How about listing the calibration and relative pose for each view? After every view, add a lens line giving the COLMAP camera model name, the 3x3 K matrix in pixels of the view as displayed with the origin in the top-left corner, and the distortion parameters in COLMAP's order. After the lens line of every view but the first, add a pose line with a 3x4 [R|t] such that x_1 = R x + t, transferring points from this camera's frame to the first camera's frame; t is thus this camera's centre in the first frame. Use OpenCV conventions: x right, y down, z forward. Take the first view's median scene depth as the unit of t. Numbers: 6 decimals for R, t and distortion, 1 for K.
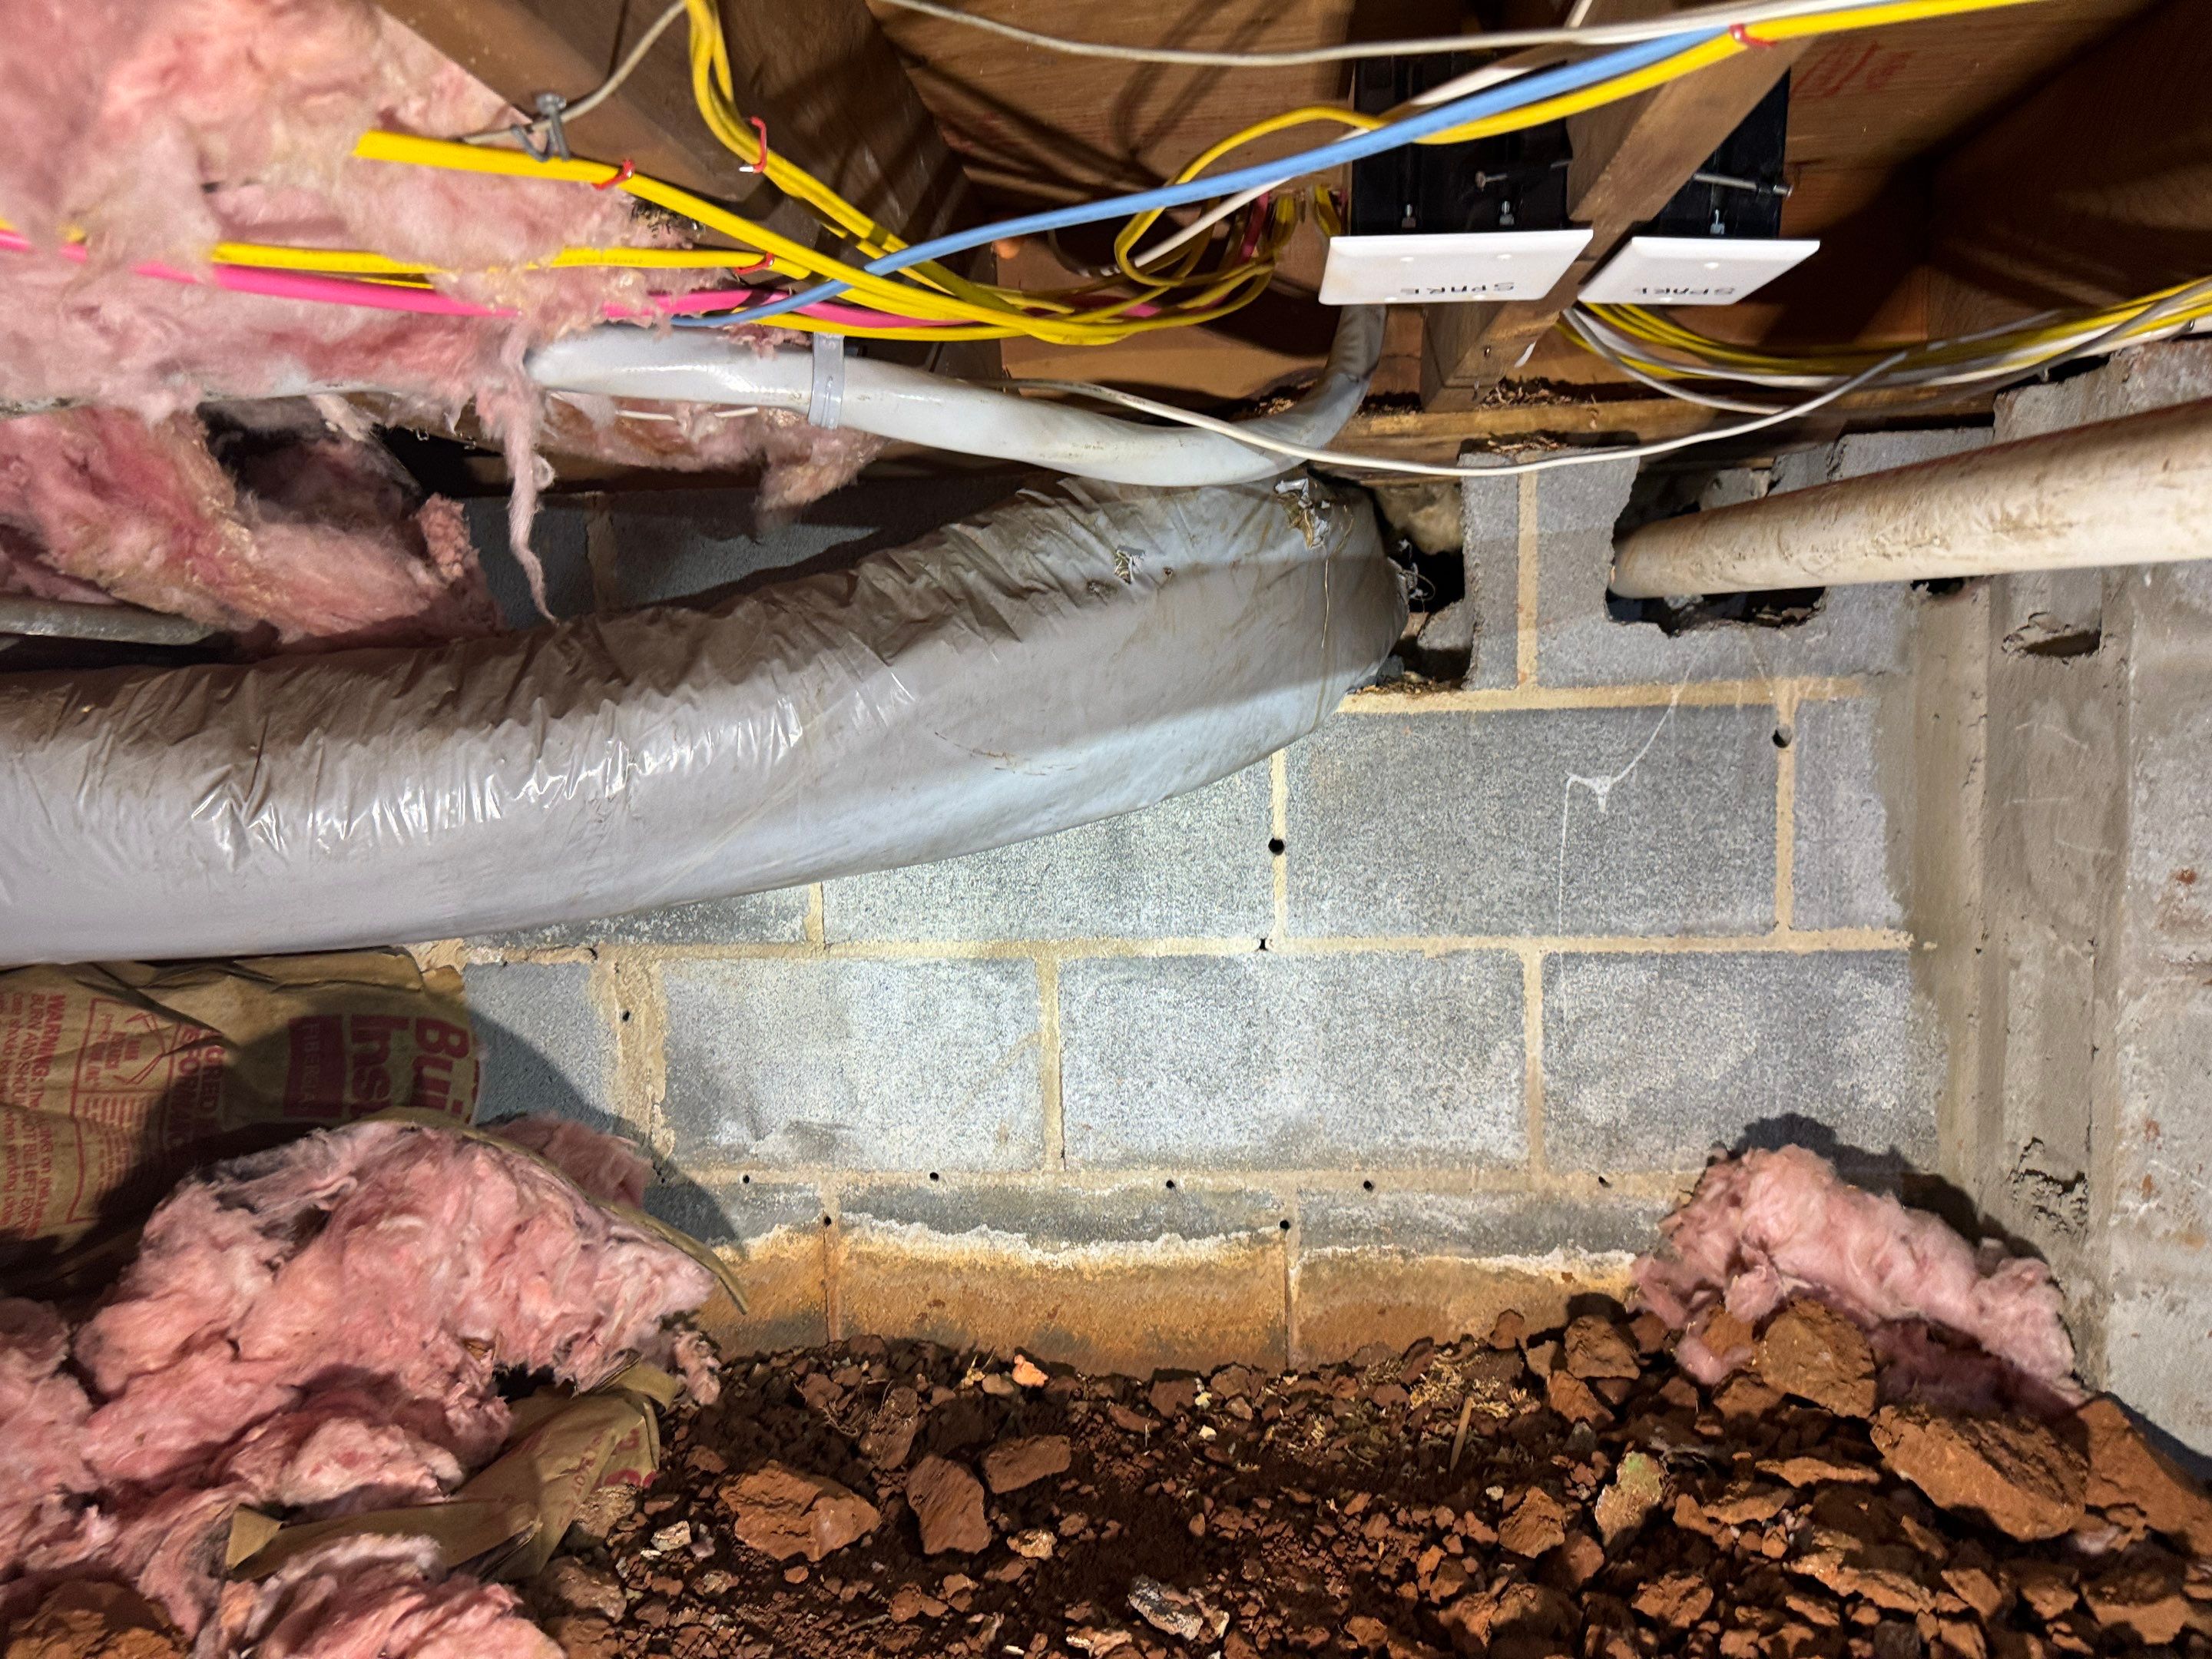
lens RADIAL K [[1584.5, 0, 1106.4], [0, 1584.5, 838.9], [0, 0, 1]] dist [0.023634, -0.018777]
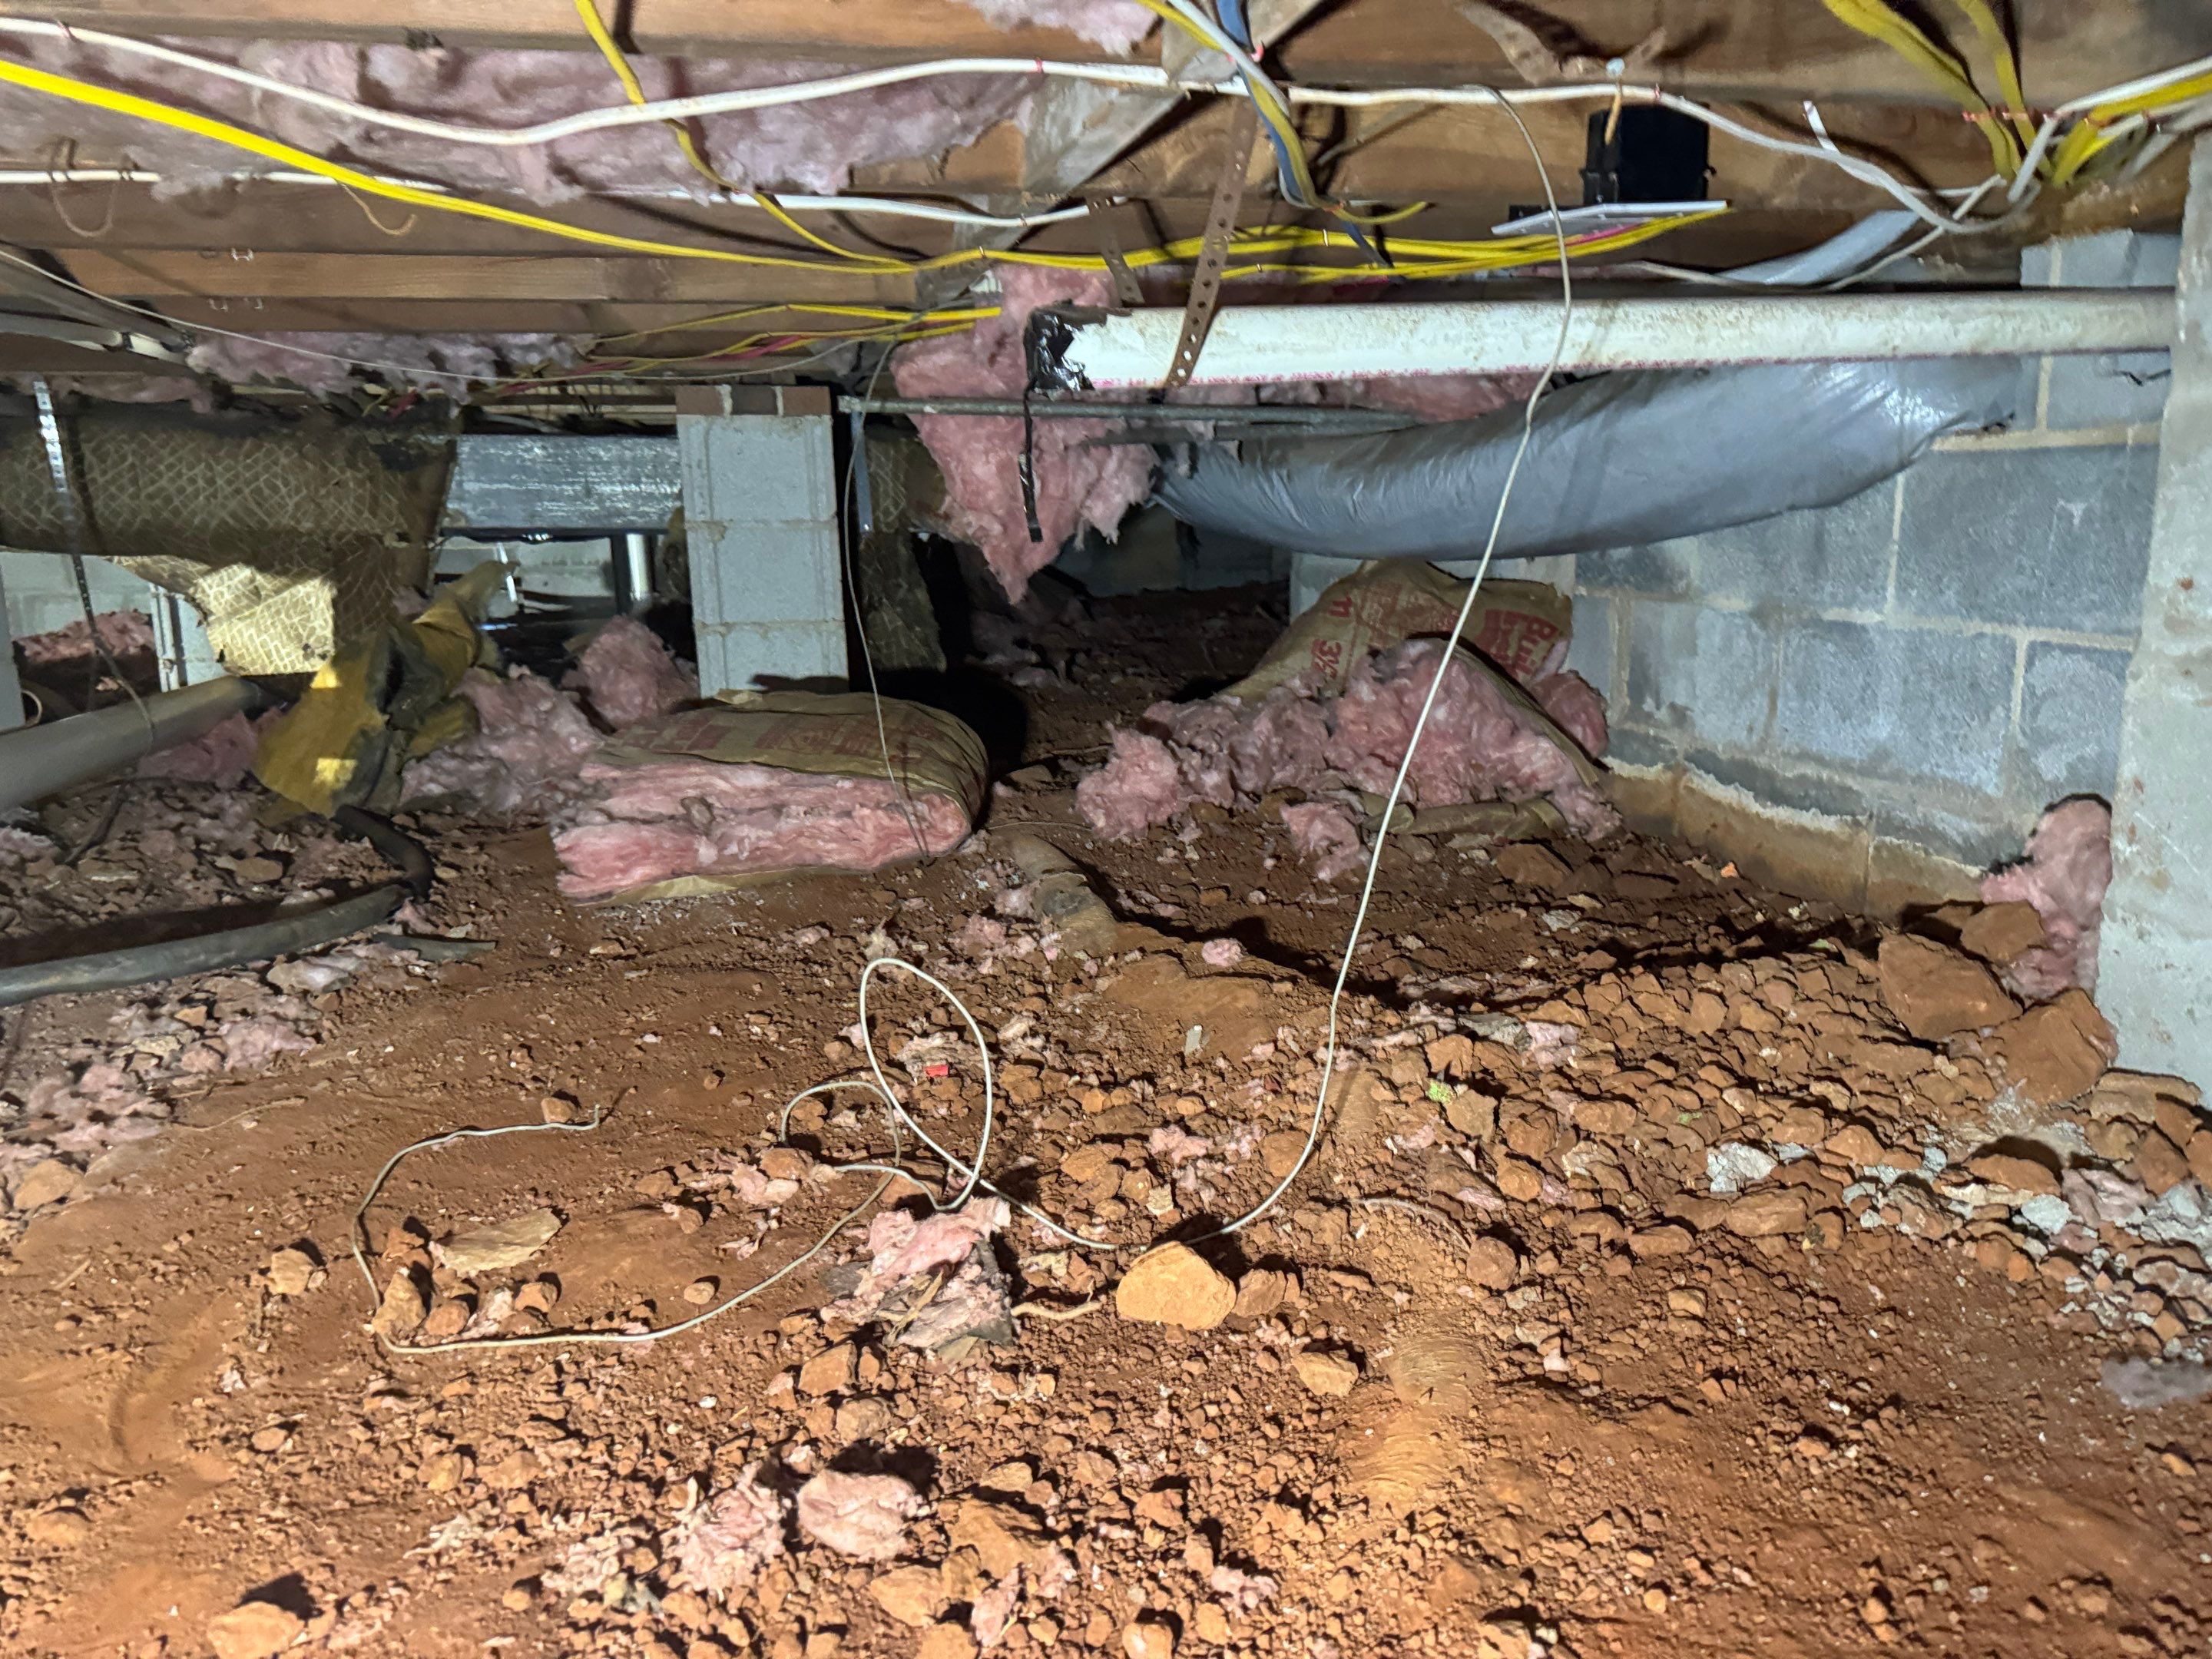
lens RADIAL K [[1584.5, 0, 1102.1], [0, 1584.5, 830.2], [0, 0, 1]] dist [0.023634, -0.018777]
pose [[0.336372, 0.214534, -0.916967, 1.215998], [-0.080969, 0.976689, 0.198805, 0.025064], [0.938242, 0.007374, 0.345902, -0.154181]]
